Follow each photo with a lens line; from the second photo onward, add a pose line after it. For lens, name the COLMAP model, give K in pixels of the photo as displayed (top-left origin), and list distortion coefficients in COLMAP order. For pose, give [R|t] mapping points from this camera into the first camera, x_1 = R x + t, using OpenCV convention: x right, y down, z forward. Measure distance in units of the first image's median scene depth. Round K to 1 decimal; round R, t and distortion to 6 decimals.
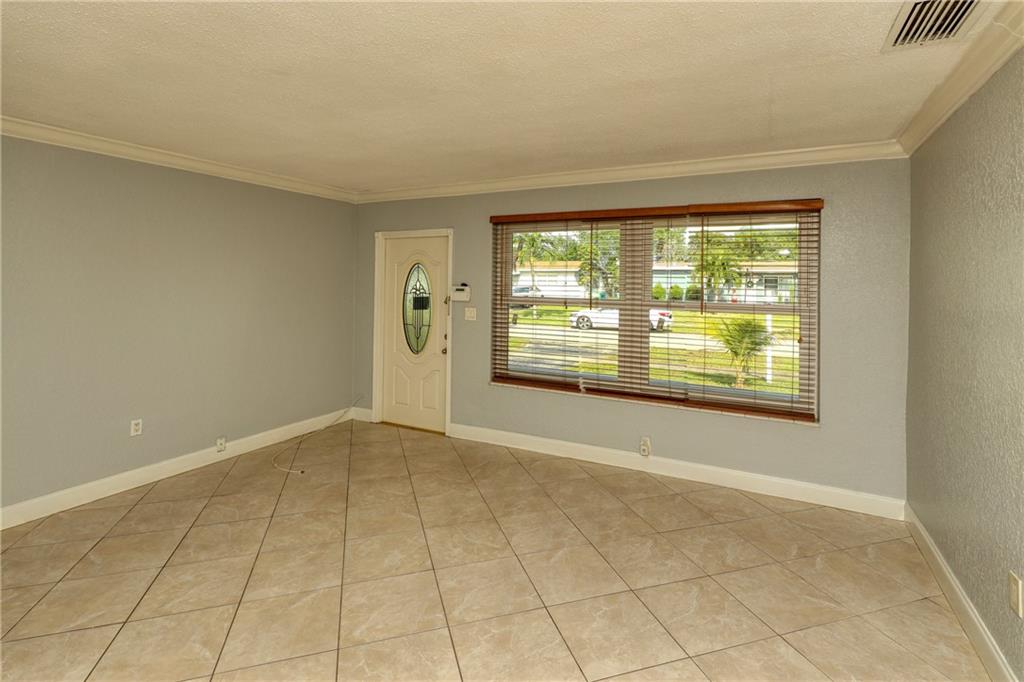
lens RADIAL K [[496.7, 0, 517.9], [0, 496.7, 277.2], [0, 0, 1]] dist [0.010600, -0.006343]
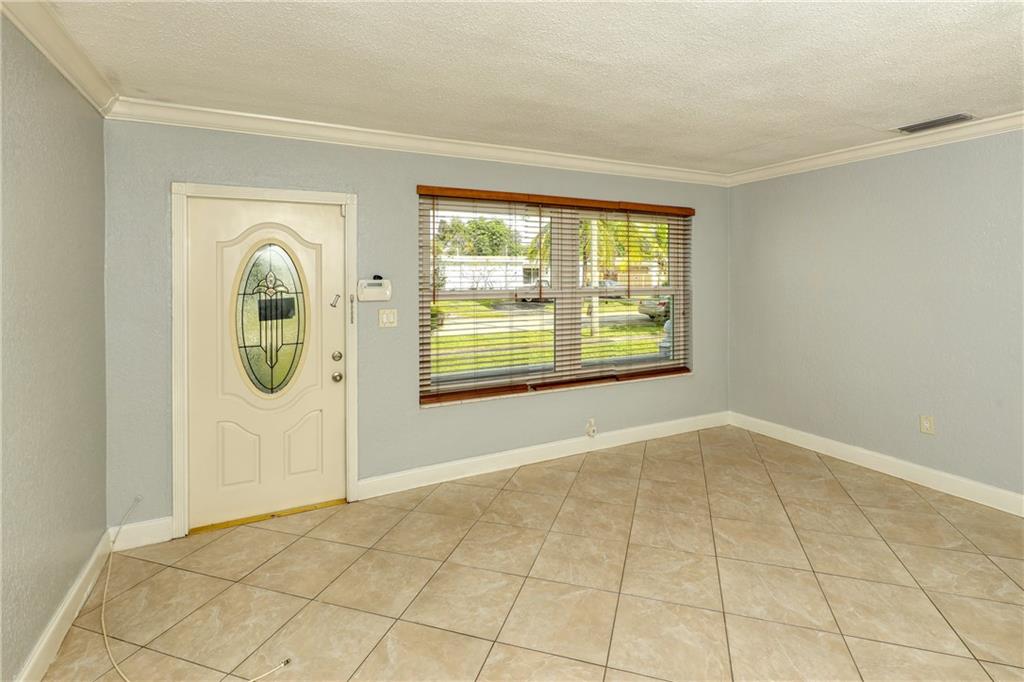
lens RADIAL K [[496.7, 0, 517.9], [0, 496.7, 277.2], [0, 0, 1]] dist [0.010600, -0.006343]
pose [[0.578197, -0.019248, 0.815670, -0.692306], [0.002856, 0.999763, 0.021568, 0.000654], [-0.815892, -0.010141, 0.578115, 0.530771]]
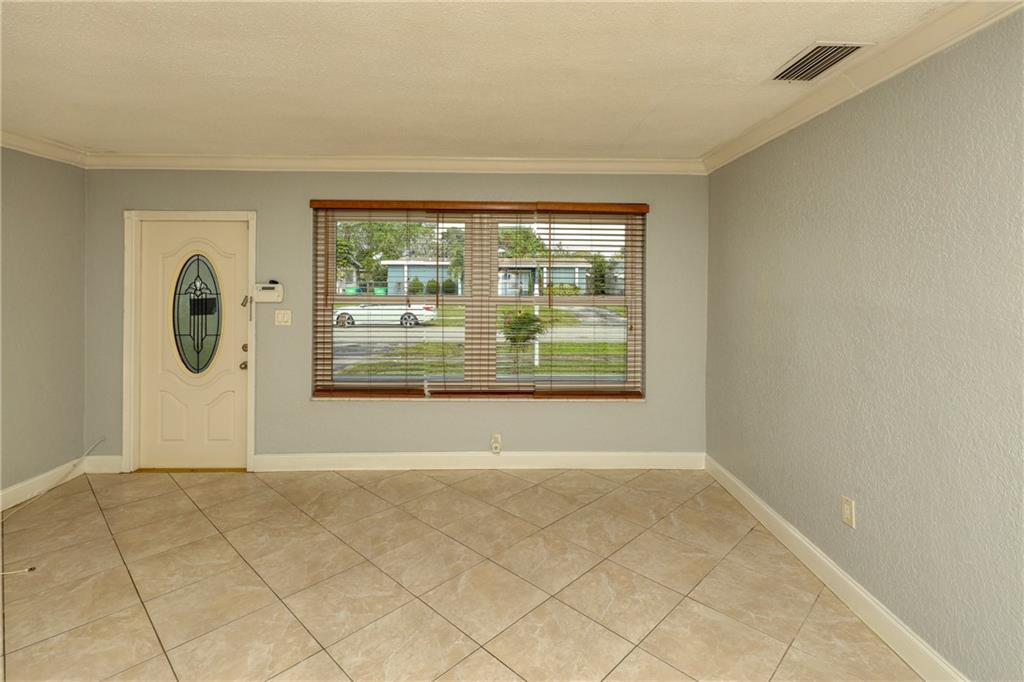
lens RADIAL K [[496.7, 0, 517.9], [0, 496.7, 277.2], [0, 0, 1]] dist [0.010600, -0.006343]
pose [[0.877891, -0.006438, 0.478817, -0.180010], [0.001302, 0.999938, 0.011059, -0.001476], [-0.478858, -0.009085, 0.877845, 0.116849]]
